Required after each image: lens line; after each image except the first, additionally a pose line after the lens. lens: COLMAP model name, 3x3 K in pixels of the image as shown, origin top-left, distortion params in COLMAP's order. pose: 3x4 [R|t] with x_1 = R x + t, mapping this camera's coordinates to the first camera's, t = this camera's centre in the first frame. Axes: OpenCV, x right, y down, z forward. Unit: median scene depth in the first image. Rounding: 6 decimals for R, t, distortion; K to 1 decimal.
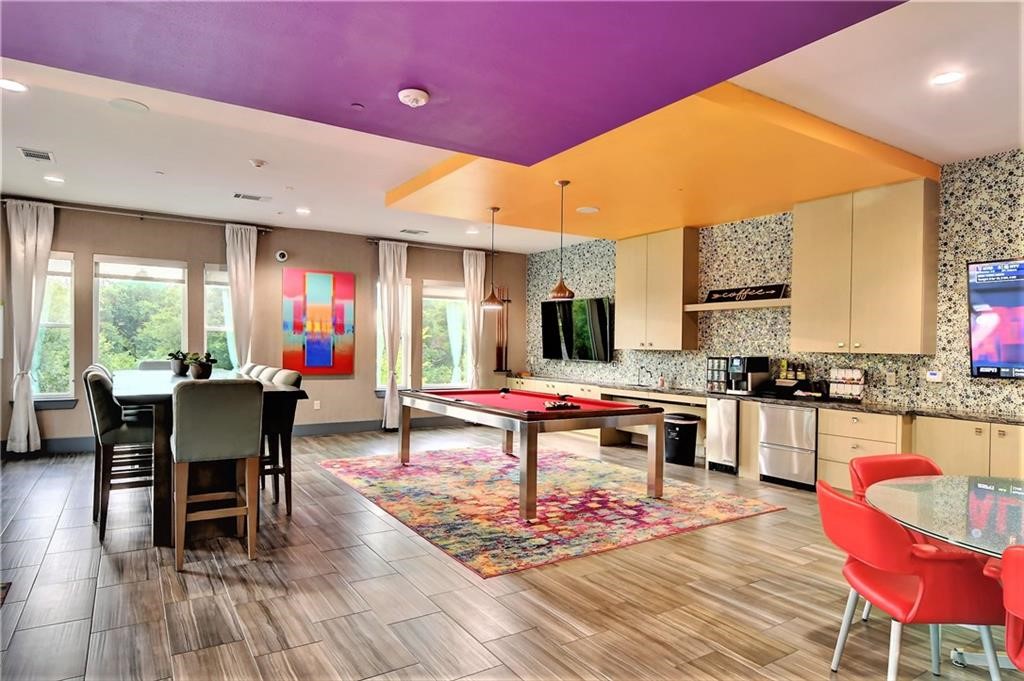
lens RADIAL K [[599.4, 0, 516.3], [0, 599.4, 348.2], [0, 0, 1]] dist [-0.006369, -0.002166]
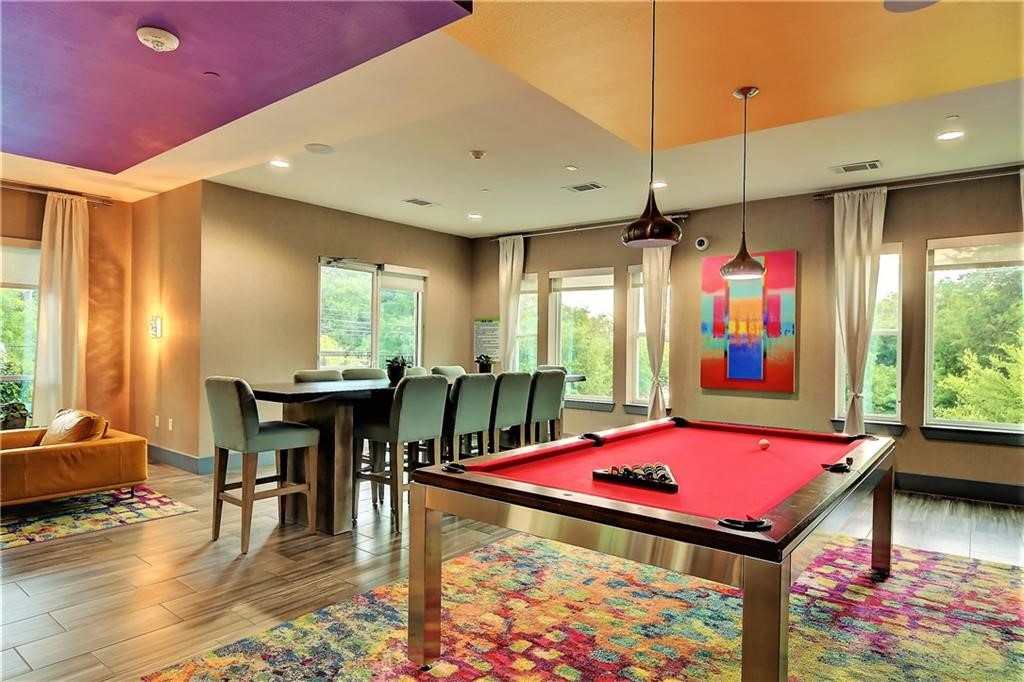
lens RADIAL K [[599.4, 0, 516.3], [0, 599.4, 348.7], [0, 0, 1]] dist [-0.006369, -0.002166]
pose [[0.324683, -0.007210, -0.945795, 0.306522], [-0.011816, 0.999862, -0.011679, 0.003813], [0.945749, 0.014968, 0.324553, 0.490587]]
